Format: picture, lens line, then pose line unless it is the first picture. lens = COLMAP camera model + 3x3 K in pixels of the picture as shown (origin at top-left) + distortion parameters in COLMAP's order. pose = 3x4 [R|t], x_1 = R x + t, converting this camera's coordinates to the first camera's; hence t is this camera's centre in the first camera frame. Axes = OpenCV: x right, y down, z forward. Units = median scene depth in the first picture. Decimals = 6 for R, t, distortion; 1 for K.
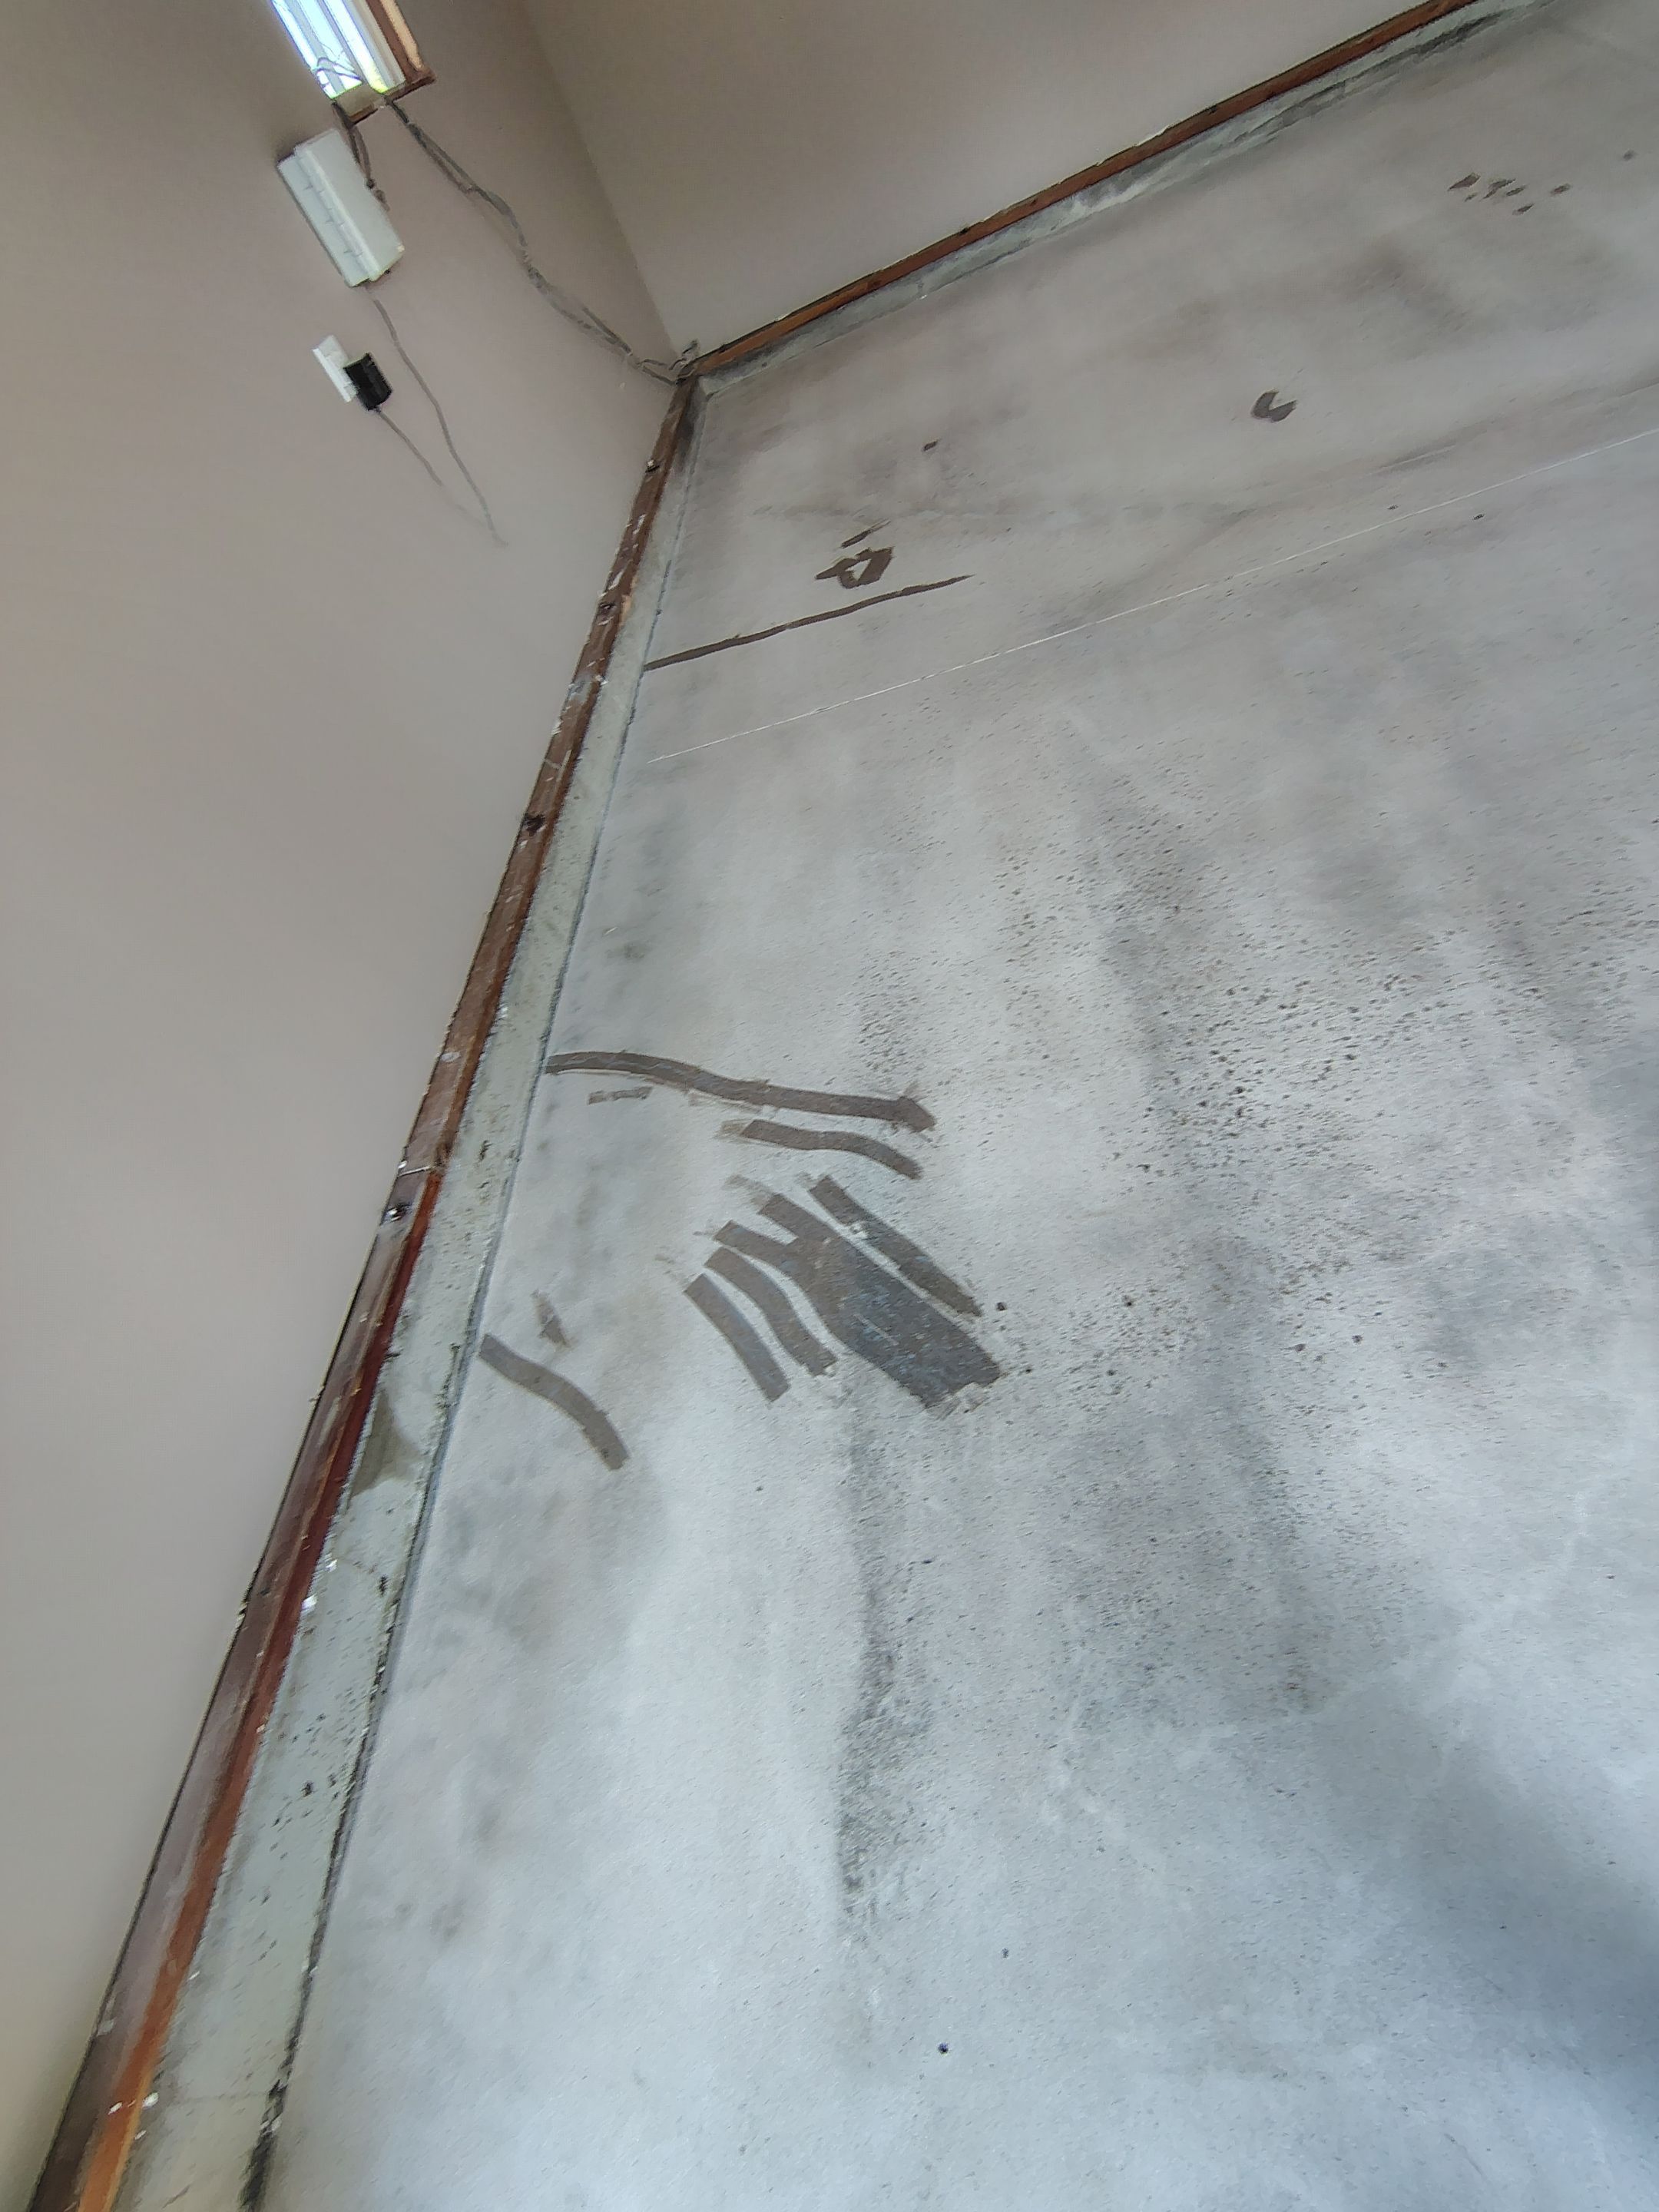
lens RADIAL K [[1026.2, 0, 818.7], [0, 1026.2, 1110.4], [0, 0, 1]] dist [-0.007018, 0.002159]
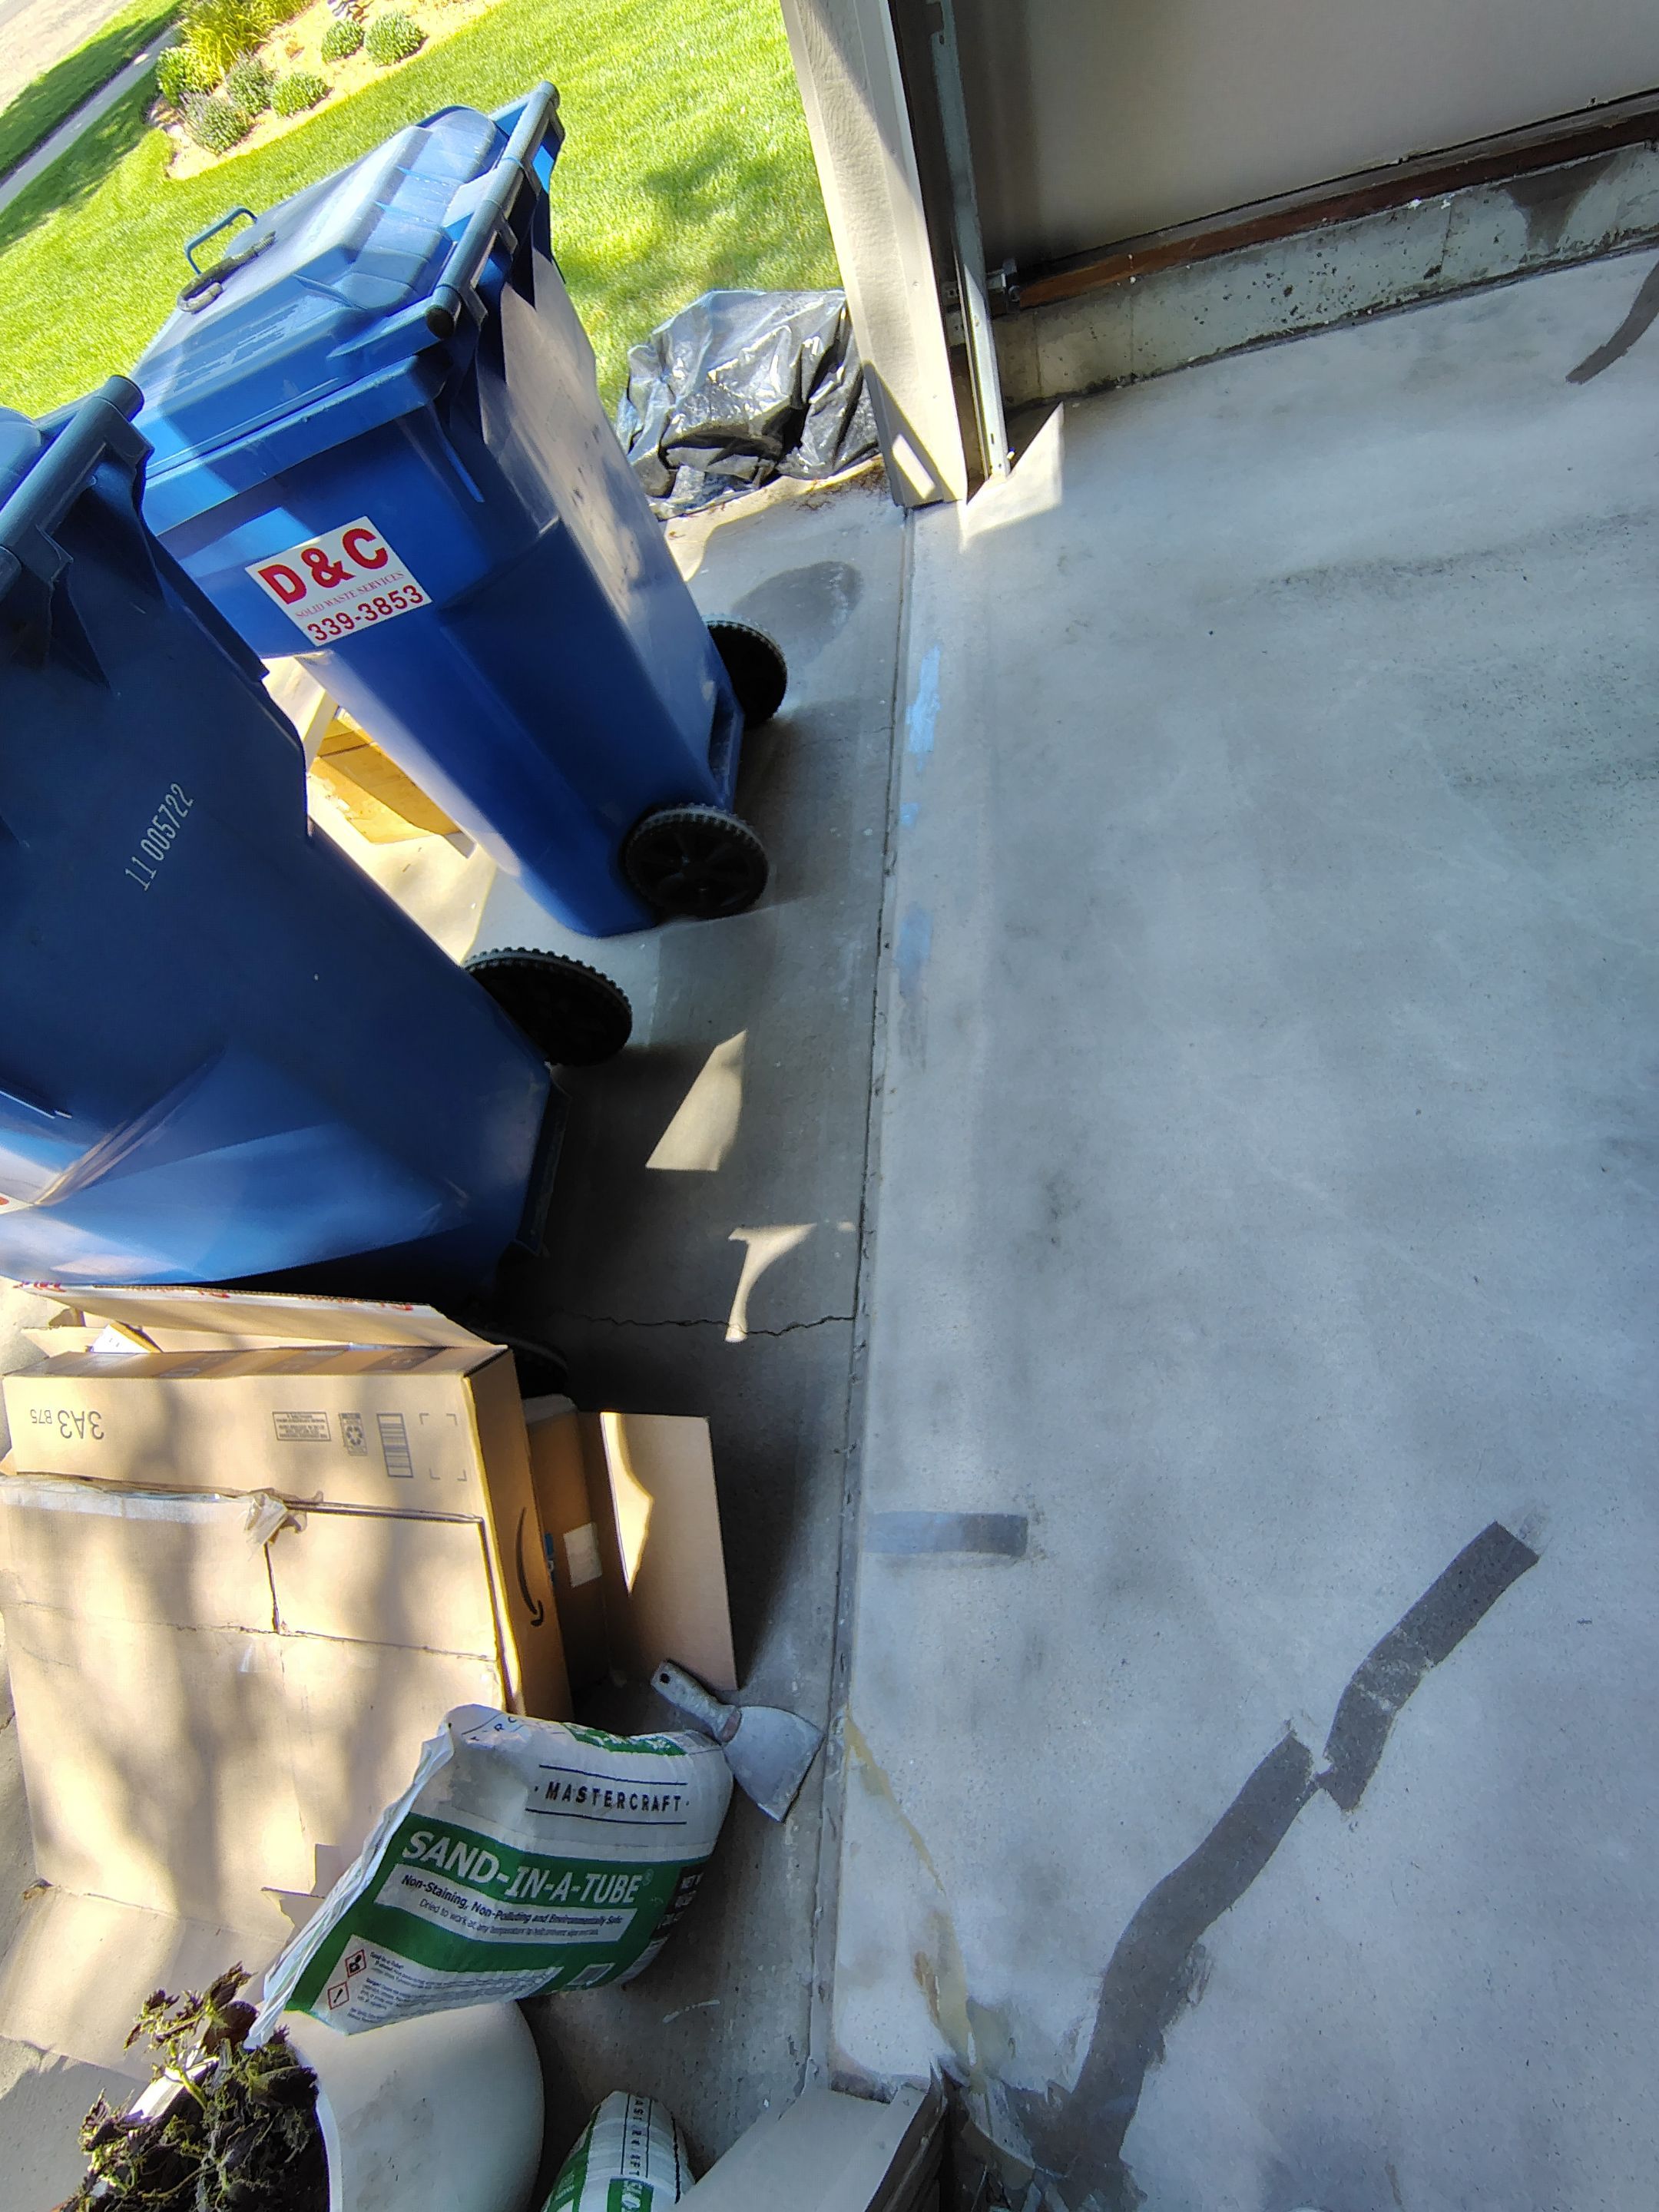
lens RADIAL K [[1026.2, 0, 833.4], [0, 1026.2, 1104.9], [0, 0, 1]] dist [-0.007018, 0.002159]
pose [[0.060668, 0.988334, -0.139695, 0.621819], [-0.566905, 0.149307, 0.810140, 0.010511], [0.821546, 0.030044, 0.569350, -0.260700]]
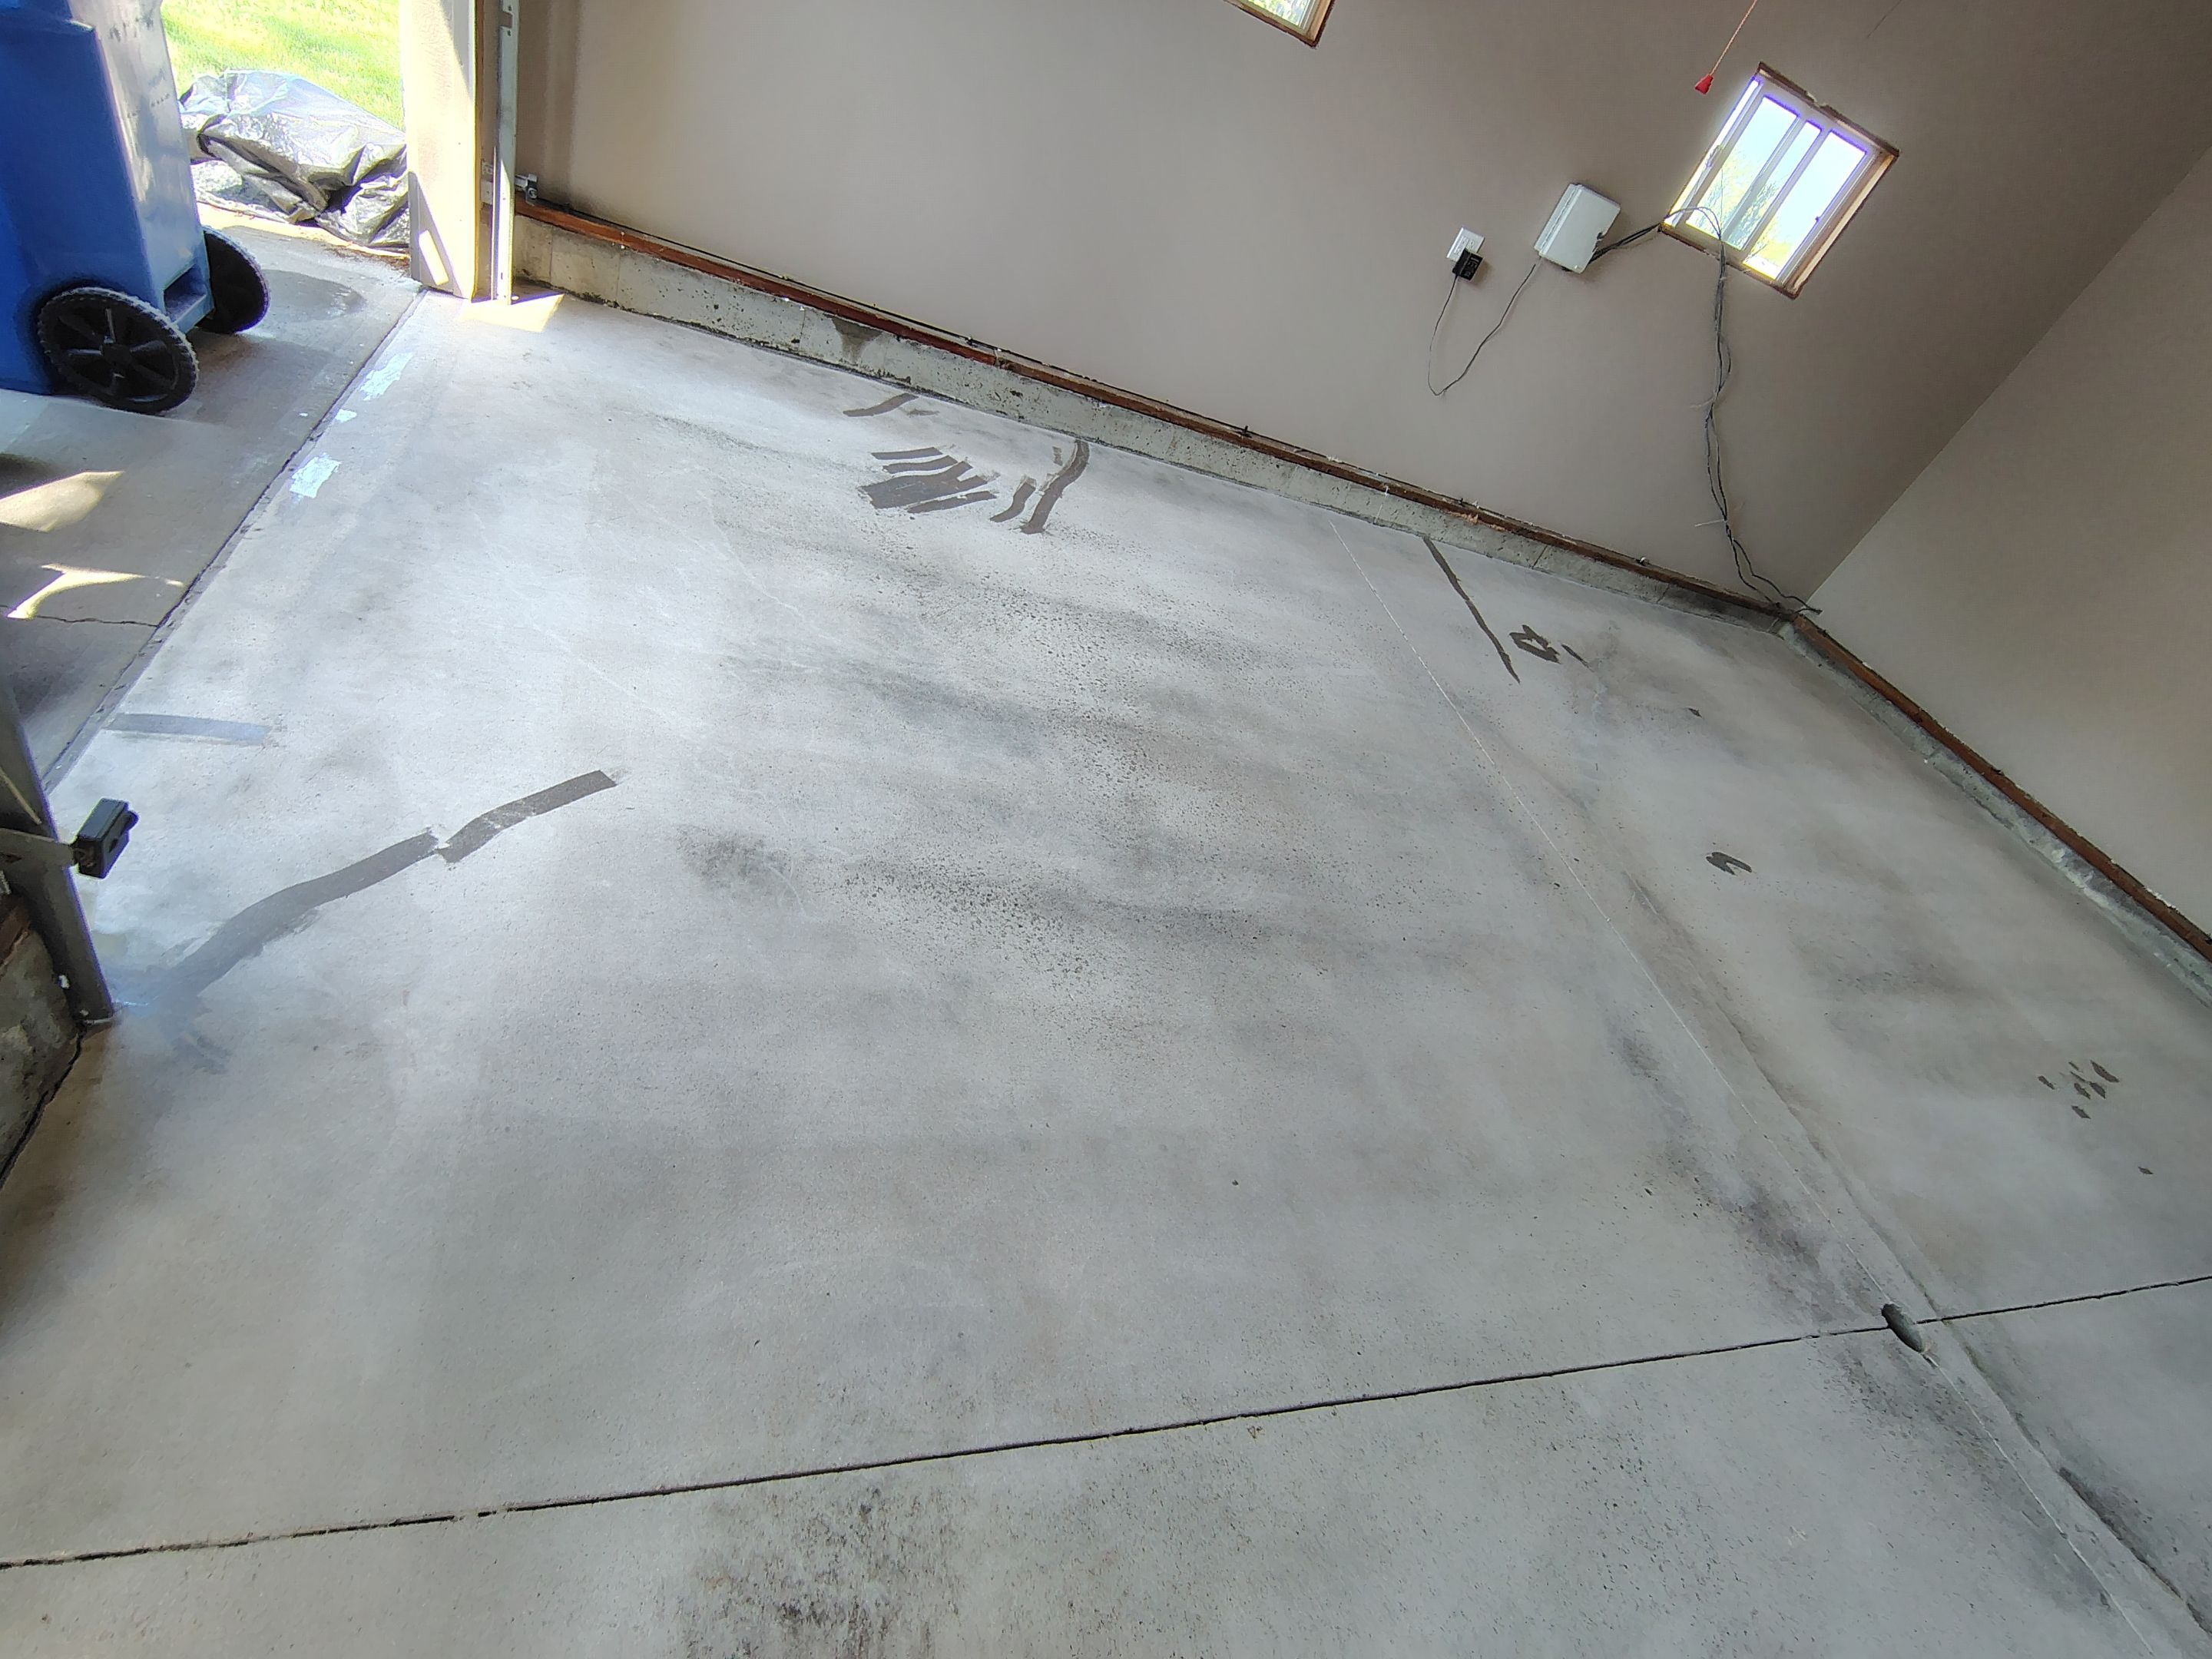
lens RADIAL K [[1026.2, 0, 1103.5], [0, 1026.2, 824.9], [0, 0, 1]] dist [-0.007018, 0.002159]
pose [[0.090863, 0.906949, -0.411324, 1.305373], [-0.965375, 0.181636, 0.187243, -0.357911], [0.244531, 0.380068, 0.892050, -0.378010]]
